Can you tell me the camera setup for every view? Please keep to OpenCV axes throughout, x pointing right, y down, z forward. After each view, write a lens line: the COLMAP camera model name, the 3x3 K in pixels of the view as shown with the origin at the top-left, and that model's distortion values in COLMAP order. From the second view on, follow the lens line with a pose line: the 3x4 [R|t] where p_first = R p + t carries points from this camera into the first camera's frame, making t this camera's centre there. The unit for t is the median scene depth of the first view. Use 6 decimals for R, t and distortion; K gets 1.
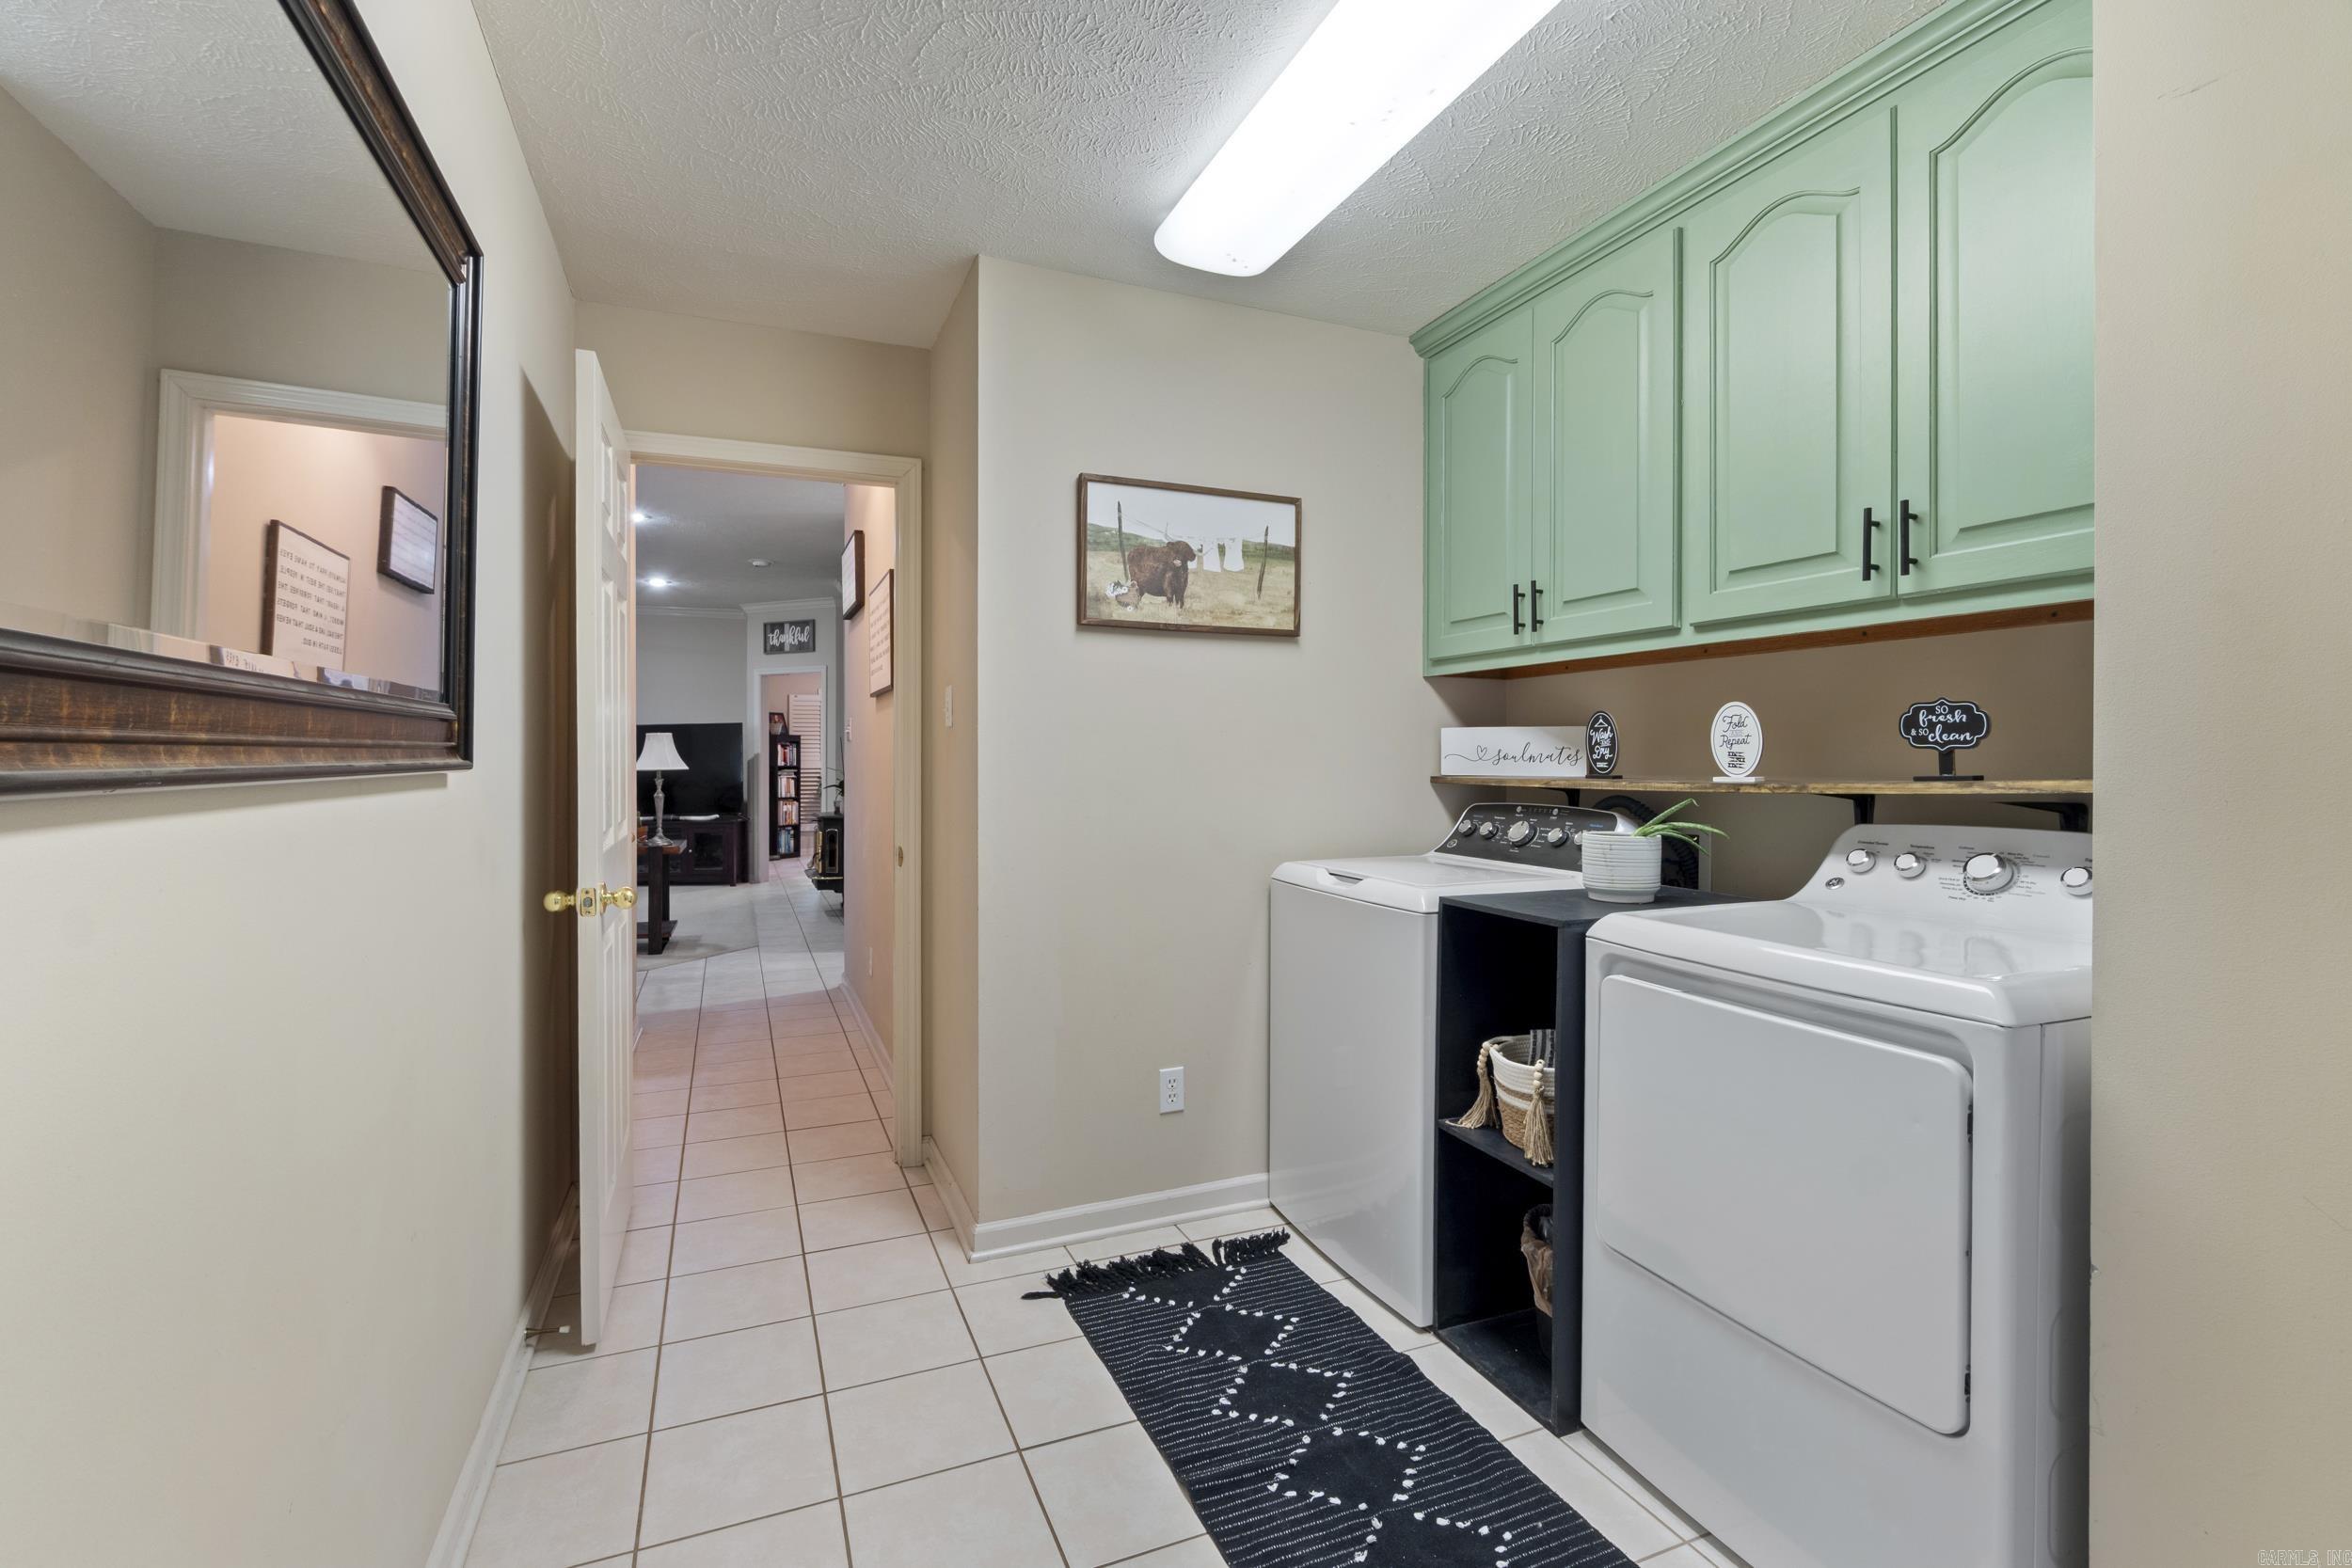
lens RADIAL K [[1029.8, 0, 1172.5], [0, 1029.8, 770.2], [0, 0, 1]] dist [-0.001970, -0.000333]
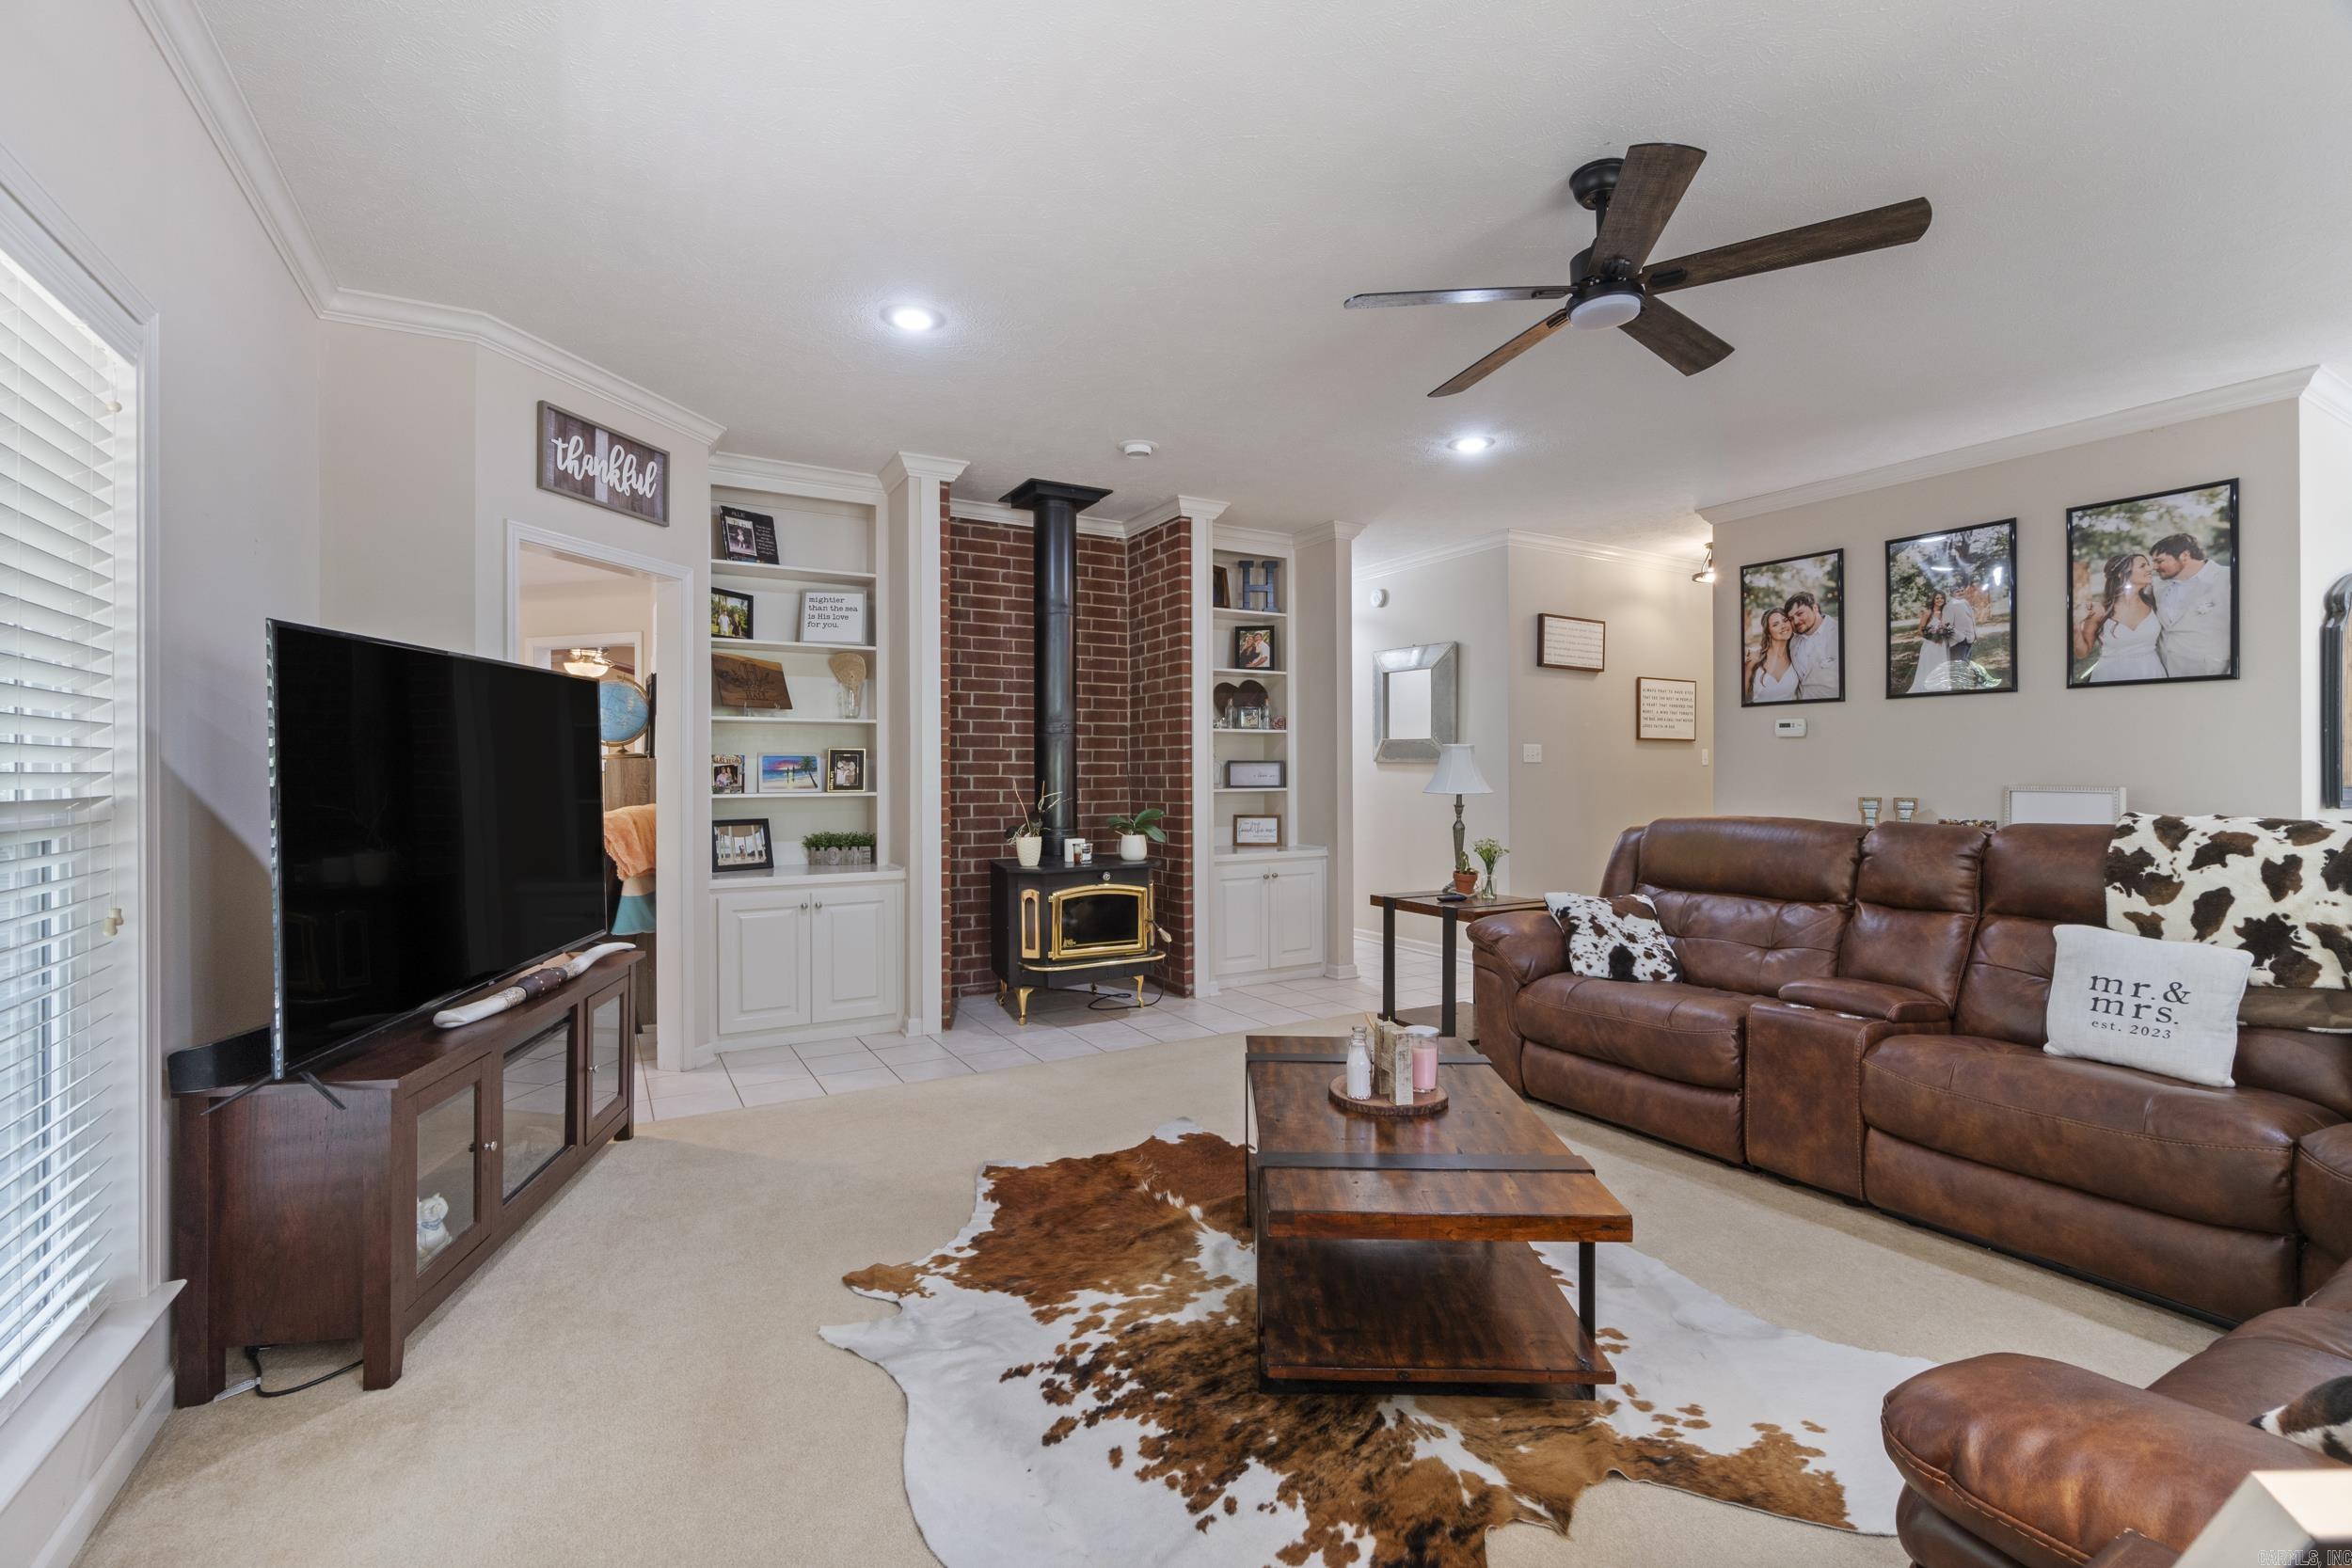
lens RADIAL K [[1029.8, 0, 1163.7], [0, 1029.8, 775.5], [0, 0, 1]] dist [-0.001970, -0.000333]
pose [[-0.114716, -0.004790, 0.993387, -0.629716], [0.007780, 0.999953, 0.005720, -0.010954], [-0.993368, 0.008384, -0.114674, 0.670432]]
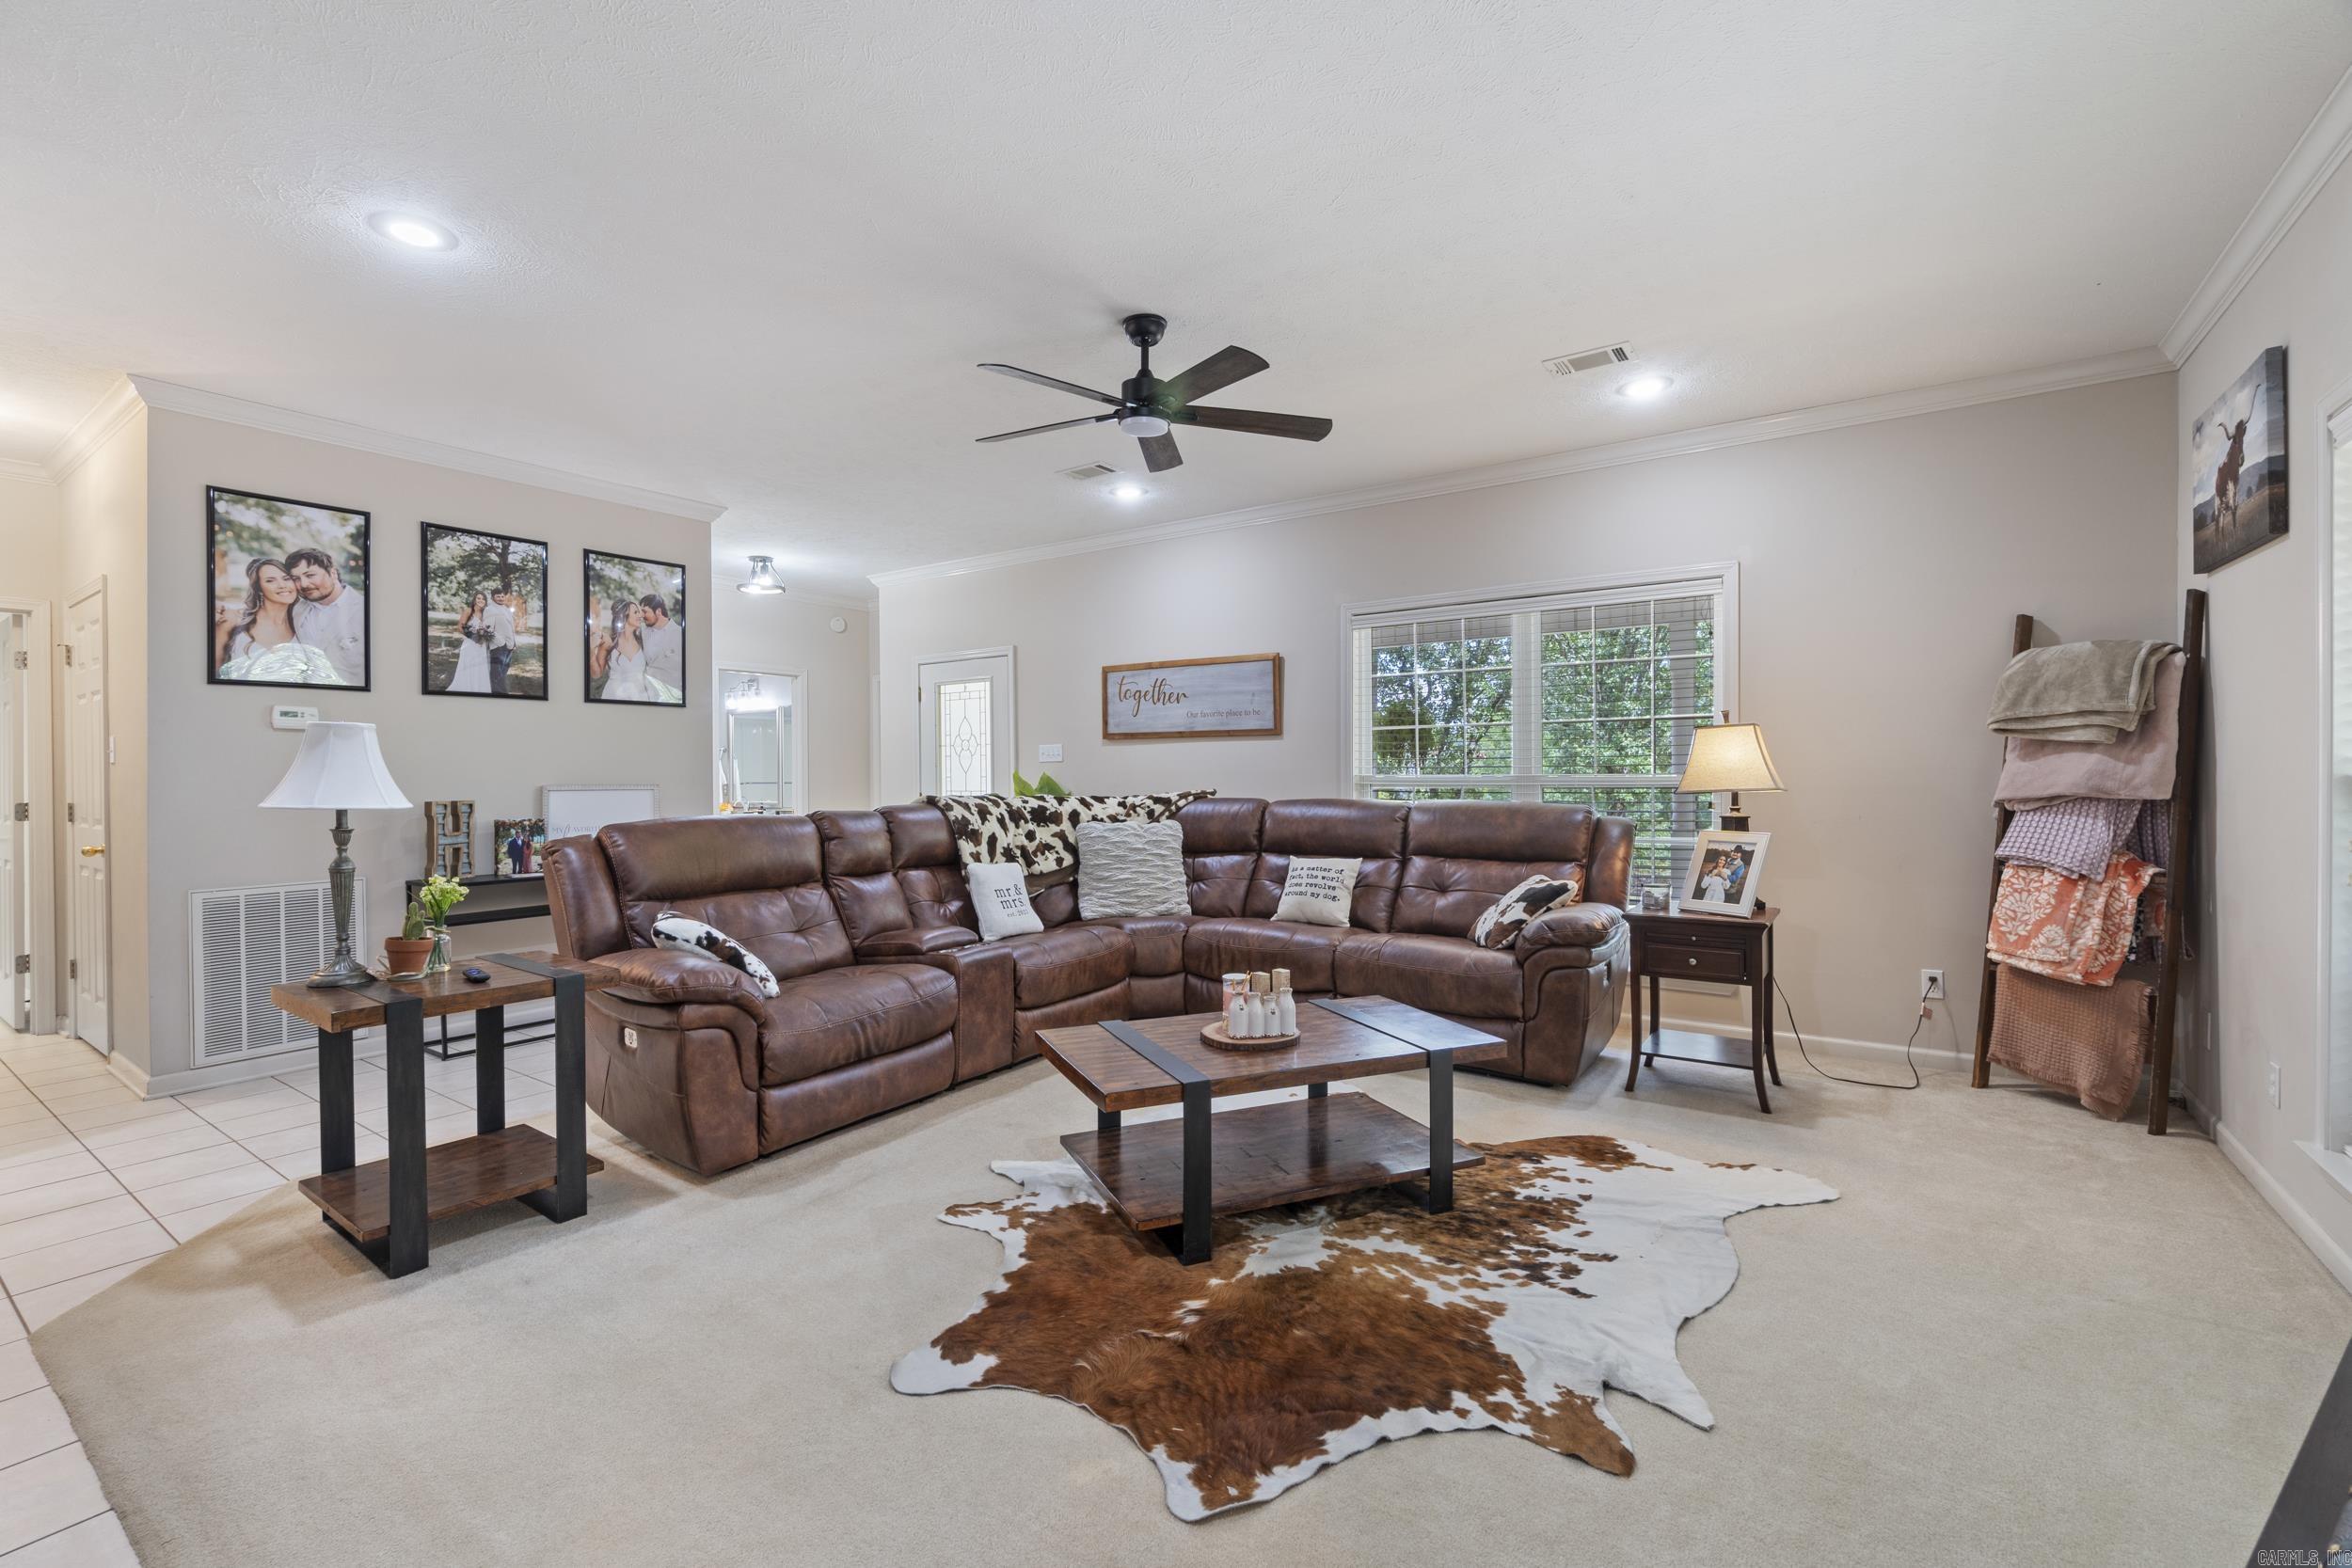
lens RADIAL K [[1029.8, 0, 1164.4], [0, 1029.8, 772.6], [0, 0, 1]] dist [-0.001970, -0.000333]
pose [[-0.845948, 0.004156, -0.533249, -0.289715], [0.001233, 0.999982, 0.005838, -0.010066], [0.533264, 0.004281, -0.845938, 0.797483]]
